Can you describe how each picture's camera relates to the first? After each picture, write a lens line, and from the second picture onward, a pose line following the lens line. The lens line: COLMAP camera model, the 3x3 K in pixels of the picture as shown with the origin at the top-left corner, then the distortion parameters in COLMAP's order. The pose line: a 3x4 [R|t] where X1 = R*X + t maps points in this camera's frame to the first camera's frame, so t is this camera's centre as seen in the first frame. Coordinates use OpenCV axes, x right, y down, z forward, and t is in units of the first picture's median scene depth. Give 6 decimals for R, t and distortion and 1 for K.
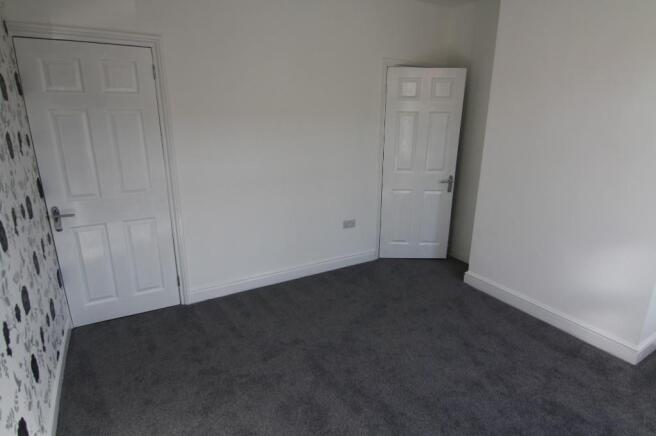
lens RADIAL K [[372.7, 0, 330.5], [0, 372.7, 220.6], [0, 0, 1]] dist [0.000089, -0.014077]
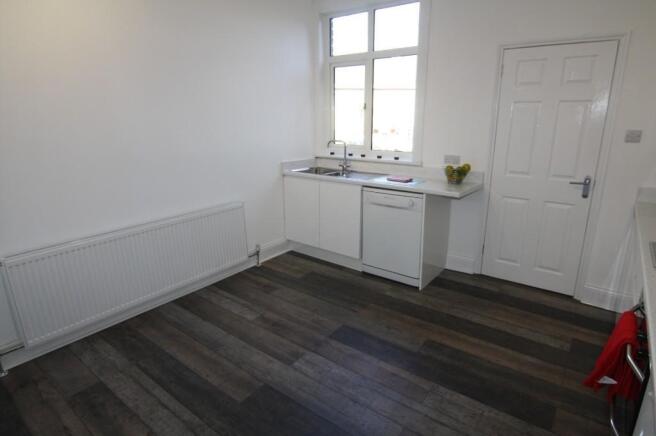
lens RADIAL K [[372.7, 0, 327.6], [0, 372.7, 217.9], [0, 0, 1]] dist [0.000089, -0.014077]
pose [[0.738411, 0.170469, -0.652449, 0.337070], [-0.184863, 0.981627, 0.047257, -0.000740], [0.648518, 0.085719, 0.756358, 0.093060]]
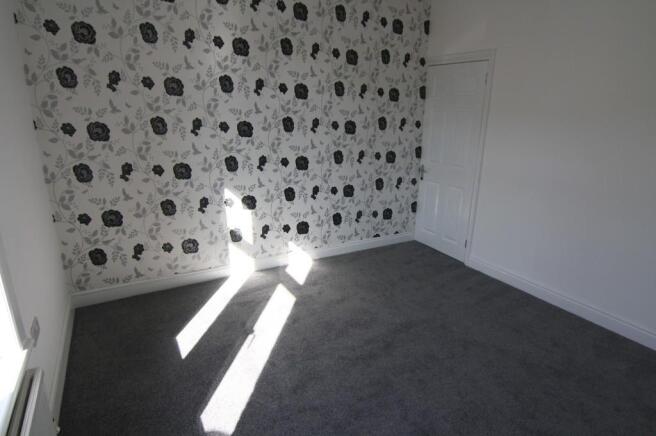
lens RADIAL K [[372.7, 0, 328.3], [0, 372.7, 216.8], [0, 0, 1]] dist [0.000089, -0.014077]
pose [[-0.037704, 0.266107, -0.963206, 1.154355], [-0.298506, 0.916882, 0.264994, -0.166745], [0.953663, 0.297514, 0.044864, 0.684059]]
